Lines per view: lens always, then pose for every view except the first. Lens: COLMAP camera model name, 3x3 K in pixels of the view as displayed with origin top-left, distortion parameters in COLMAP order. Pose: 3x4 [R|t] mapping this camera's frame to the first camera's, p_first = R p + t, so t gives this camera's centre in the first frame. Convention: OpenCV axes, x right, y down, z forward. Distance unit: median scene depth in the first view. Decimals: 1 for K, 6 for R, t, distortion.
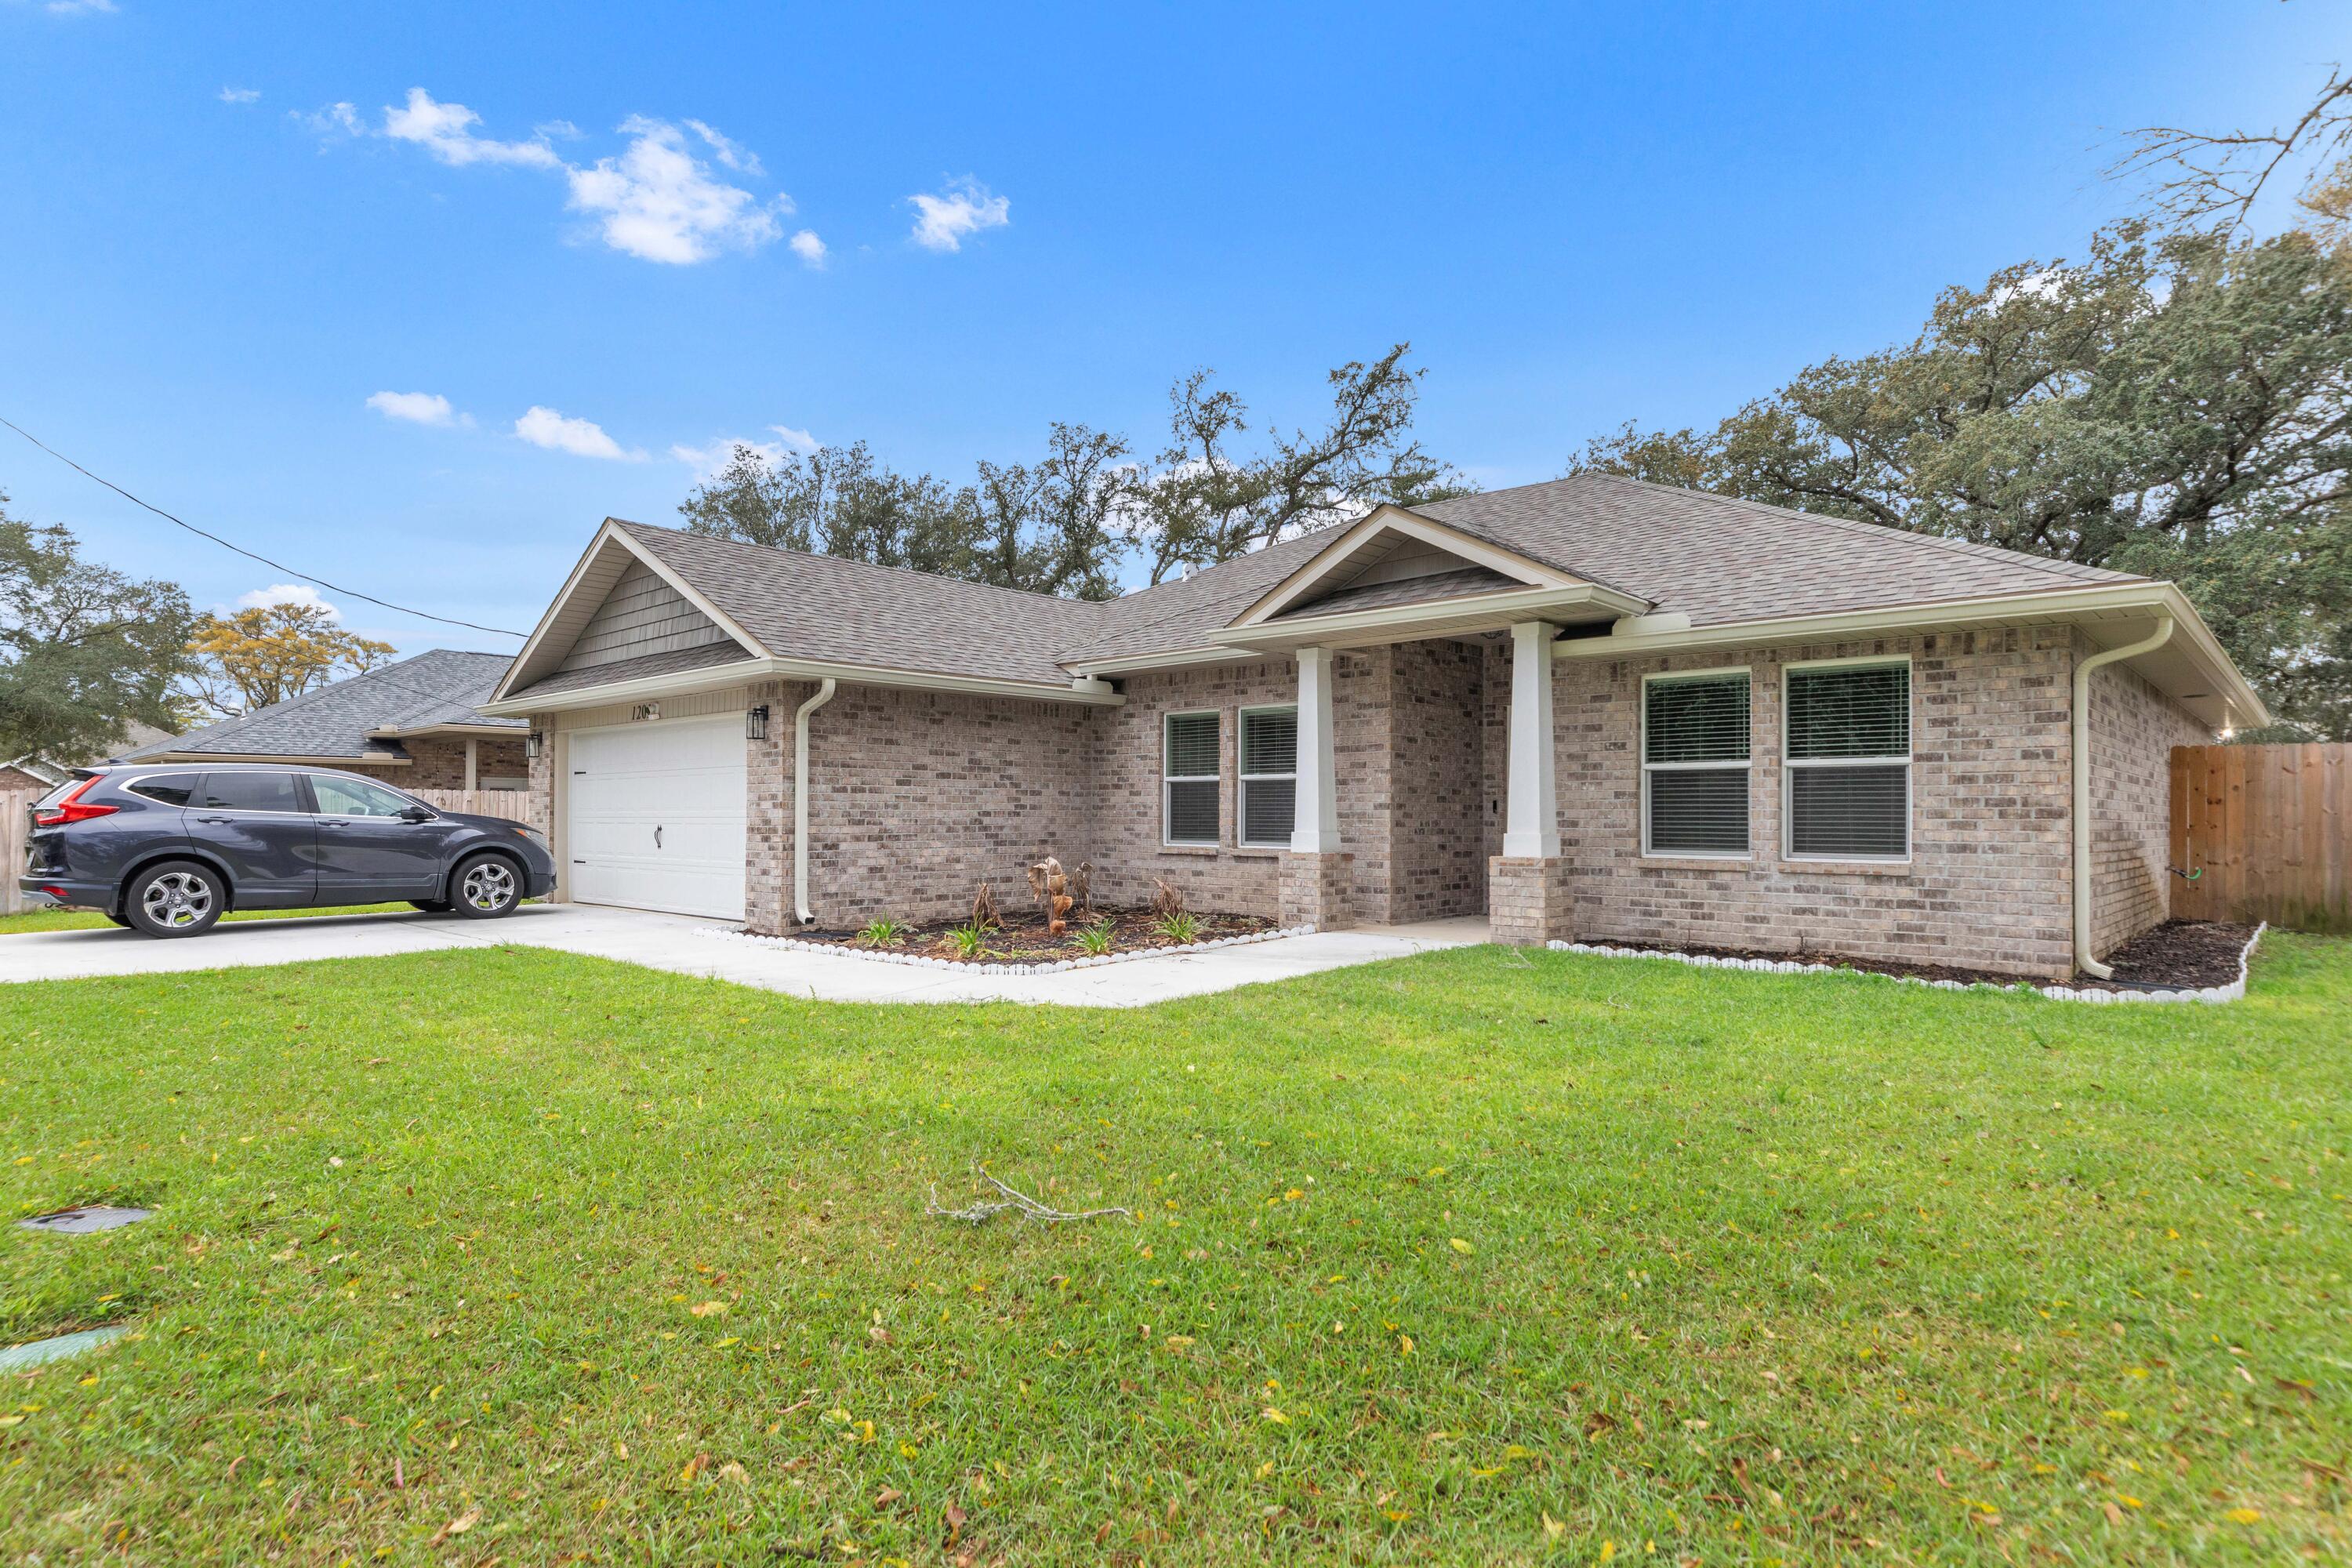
lens RADIAL K [[1234.5, 0, 1176.0], [0, 1234.5, 784.0], [0, 0, 1]] dist [0.031473, -0.000018]
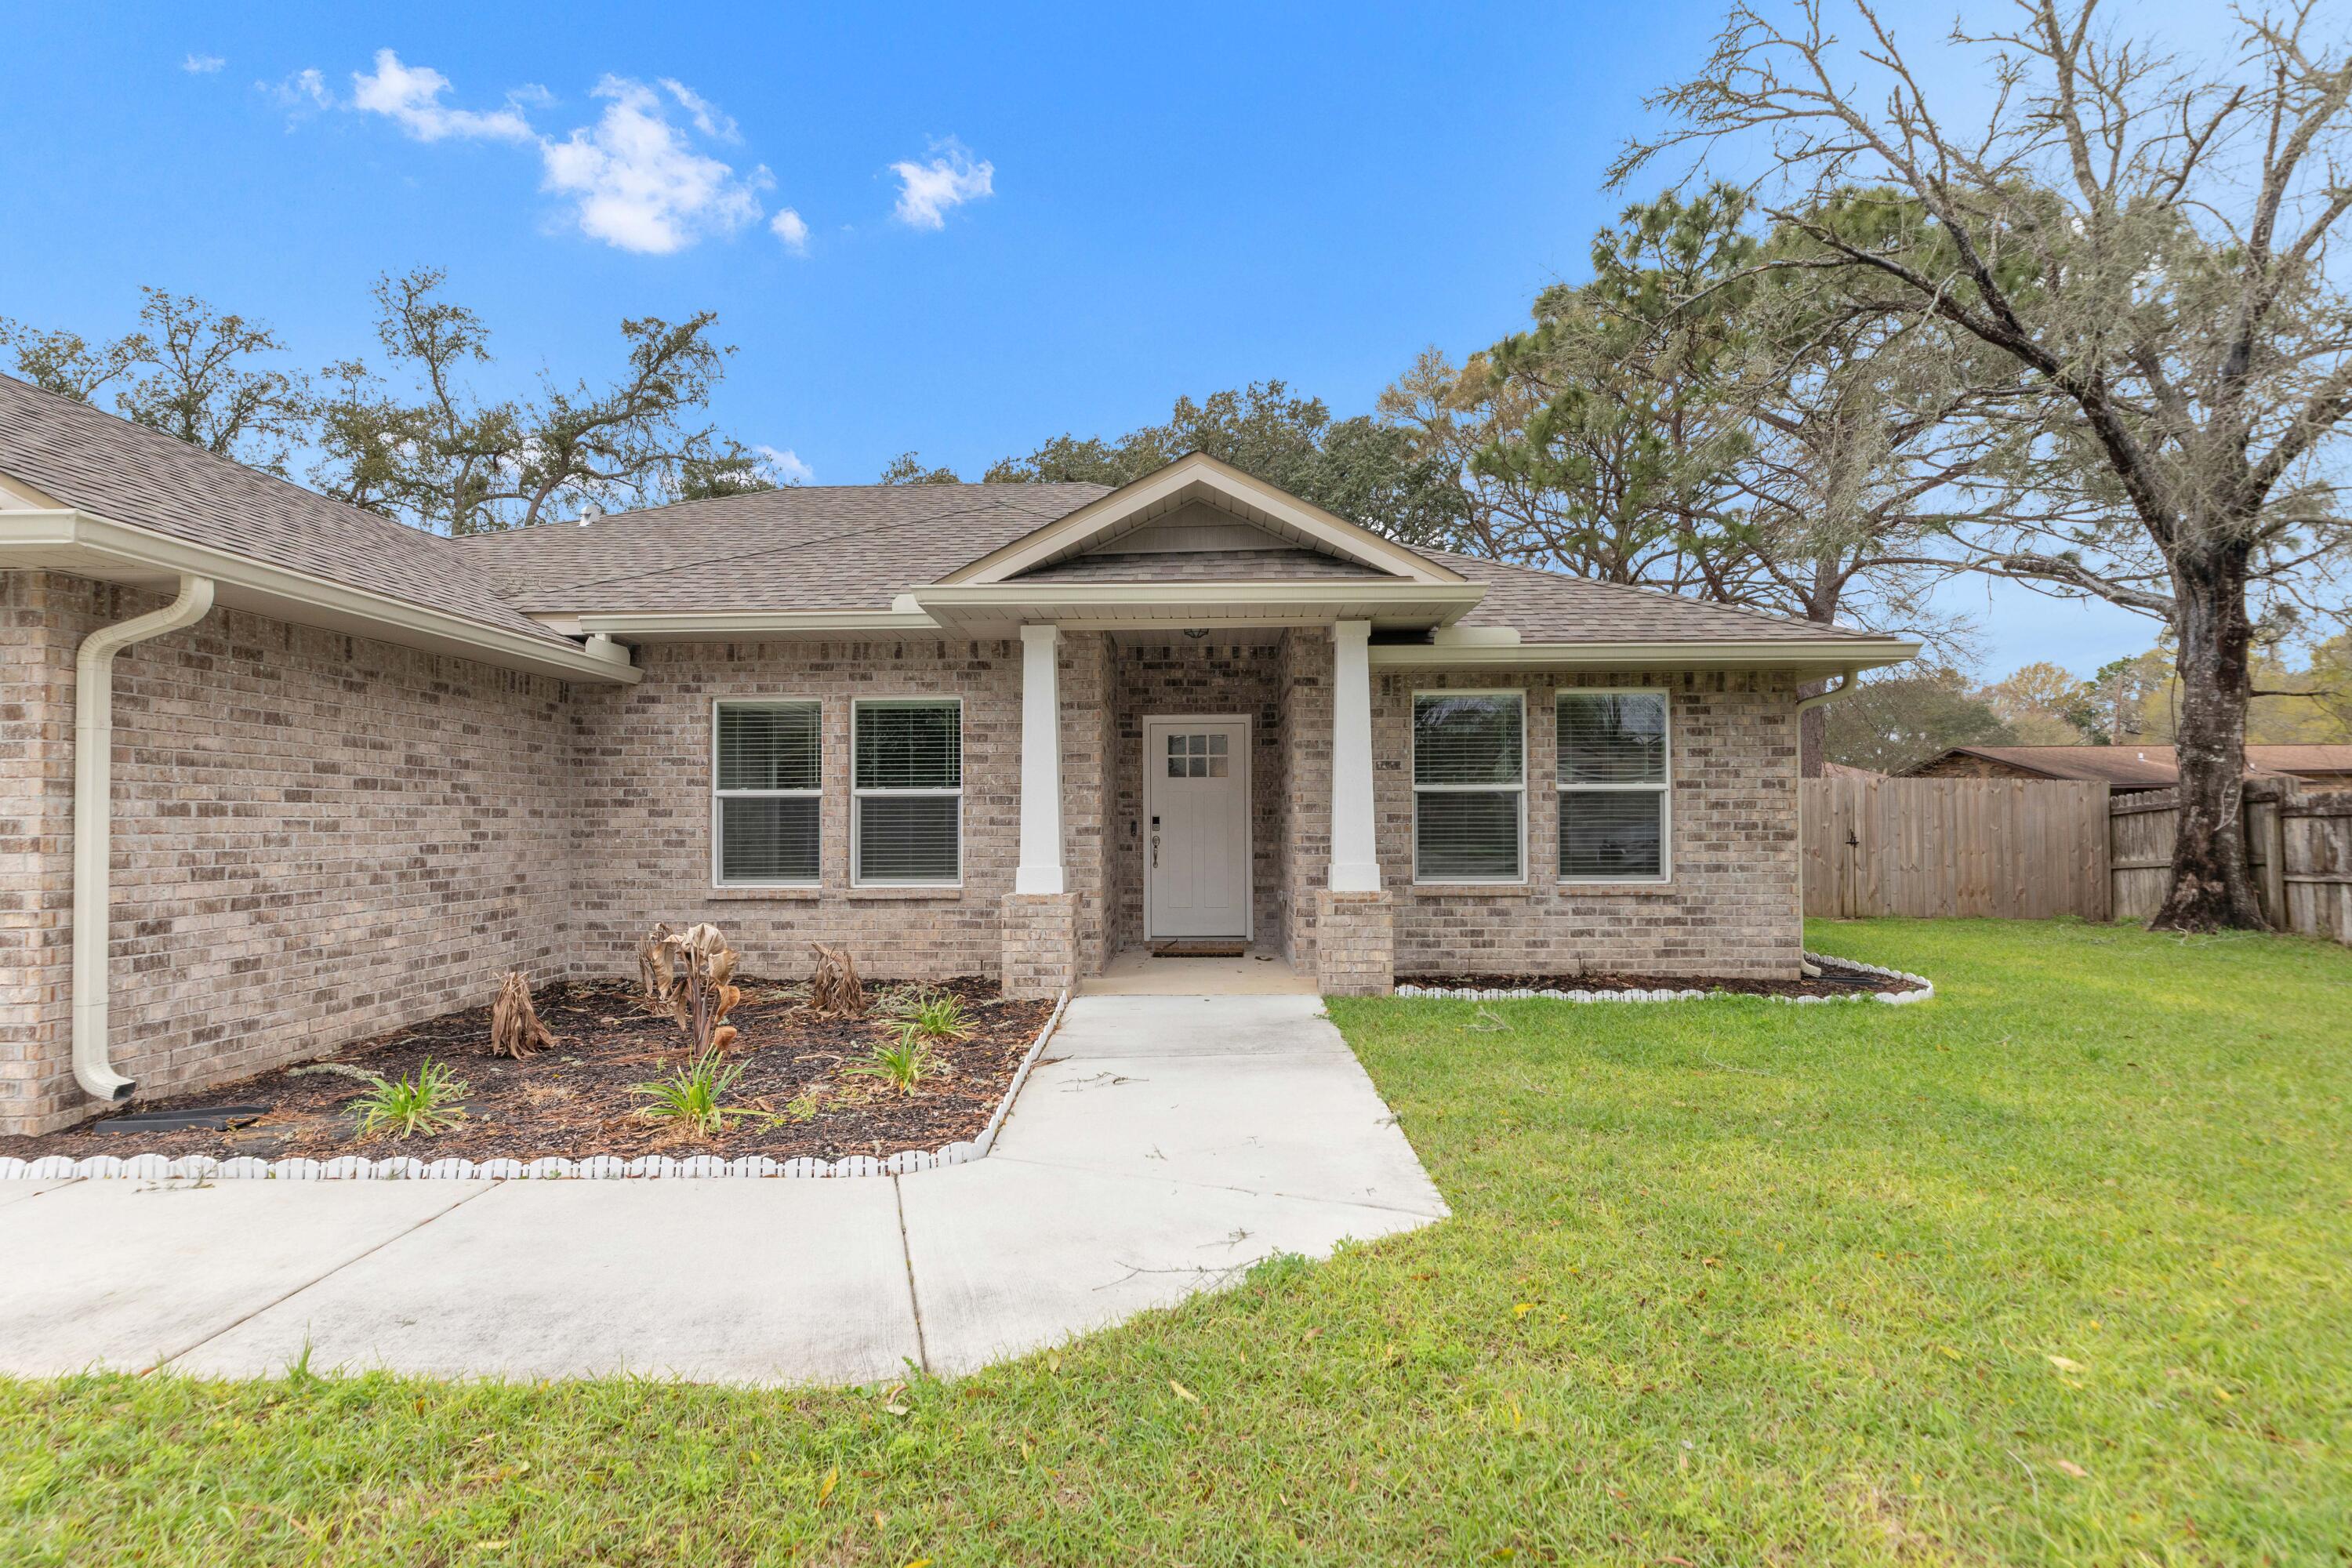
lens RADIAL K [[1122.8, 0, 1174.7], [0, 1122.8, 792.9], [0, 0, 1]] dist [0.010776, -0.000019]
pose [[0.754564, 0.010105, 0.656148, -0.269944], [-0.008973, 0.999947, -0.005080, -0.003672], [-0.656165, -0.002054, 0.754615, 0.403515]]
